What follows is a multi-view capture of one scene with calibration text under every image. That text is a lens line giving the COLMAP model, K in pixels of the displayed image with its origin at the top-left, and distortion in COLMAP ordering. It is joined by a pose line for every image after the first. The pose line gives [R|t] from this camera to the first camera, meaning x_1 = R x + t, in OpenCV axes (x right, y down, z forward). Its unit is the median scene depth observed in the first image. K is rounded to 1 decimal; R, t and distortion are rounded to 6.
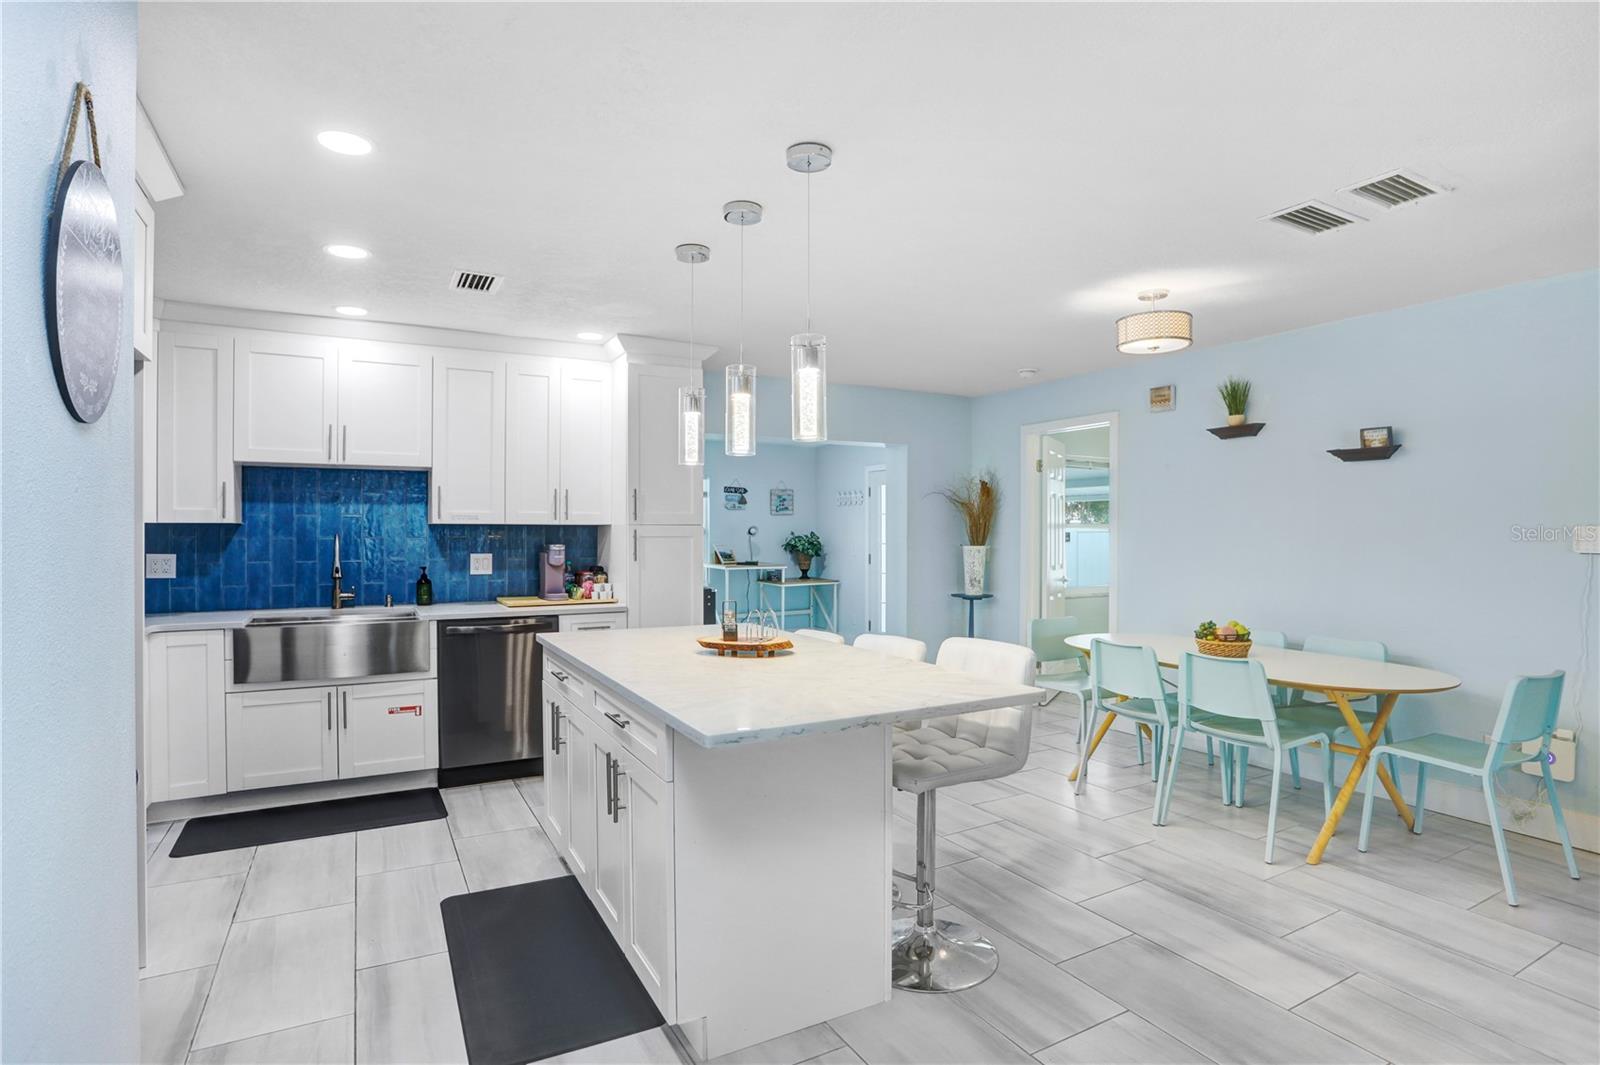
lens RADIAL K [[824.1, 0, 798.0], [0, 824.1, 527.4], [0, 0, 1]] dist [-0.069778, 0.029416]
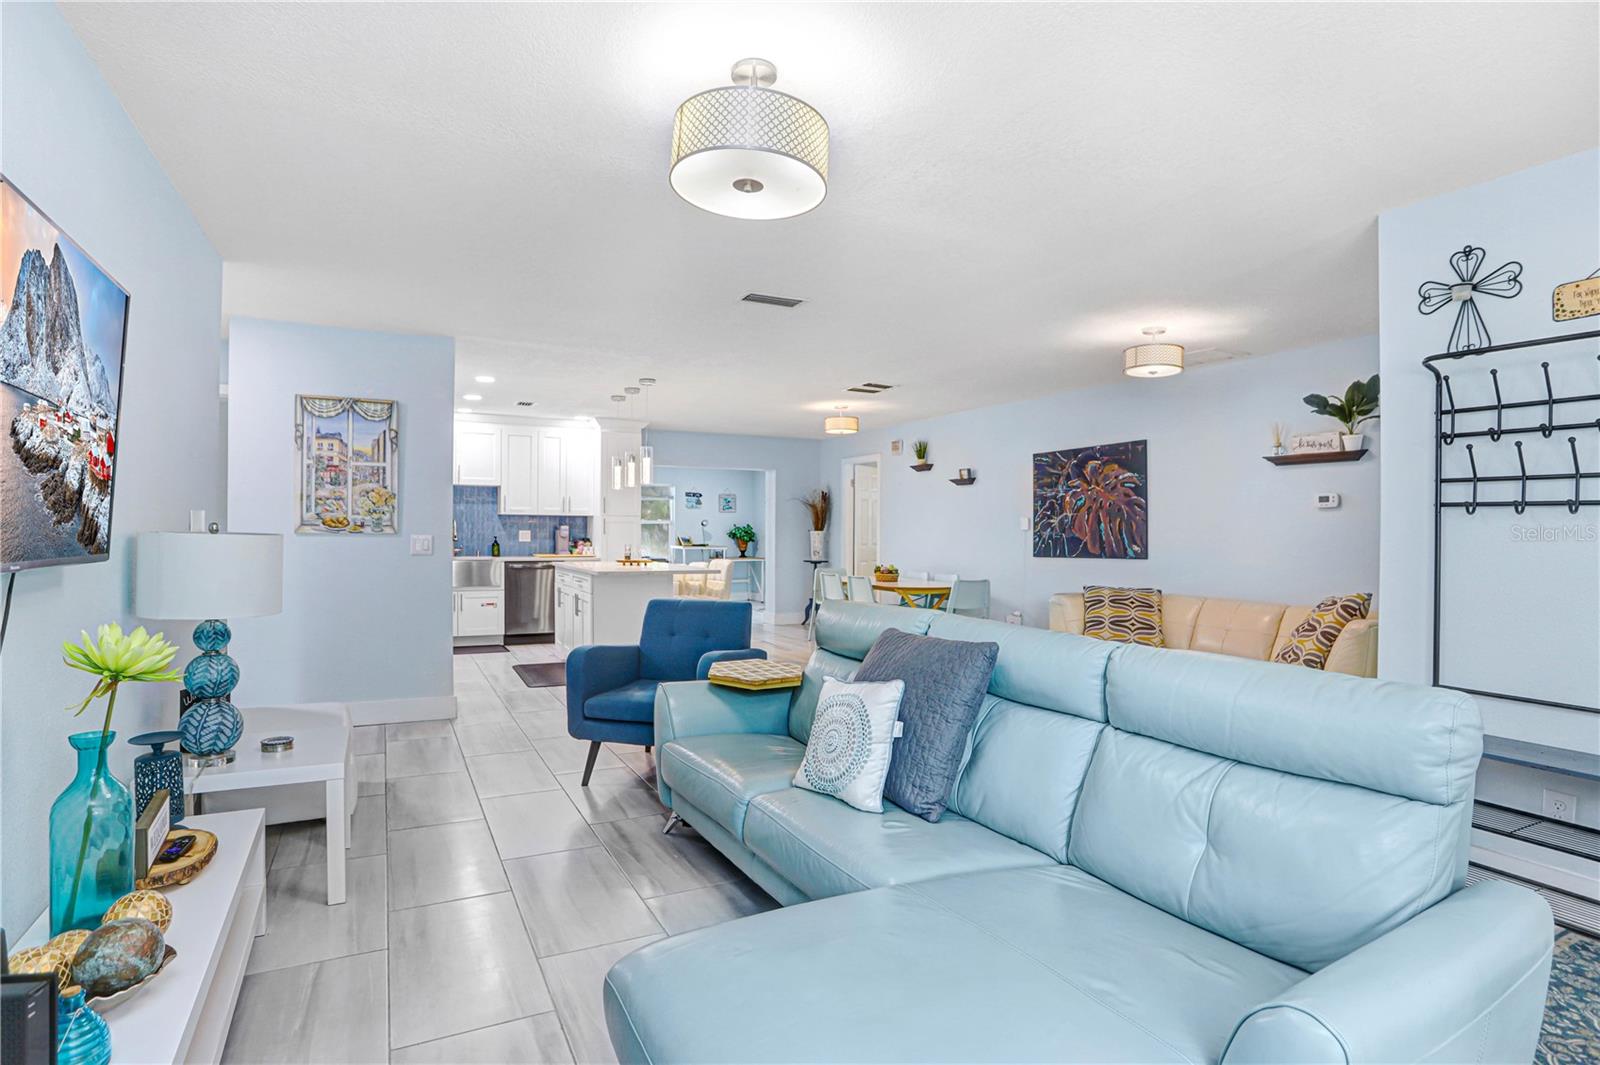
lens RADIAL K [[824.1, 0, 797.0], [0, 824.1, 529.9], [0, 0, 1]] dist [-0.069778, 0.029416]
pose [[0.999434, 0.008294, -0.032613, 0.318447], [-0.008180, 0.999960, 0.003614, 0.020077], [0.032641, -0.003345, 0.999462, -0.914784]]
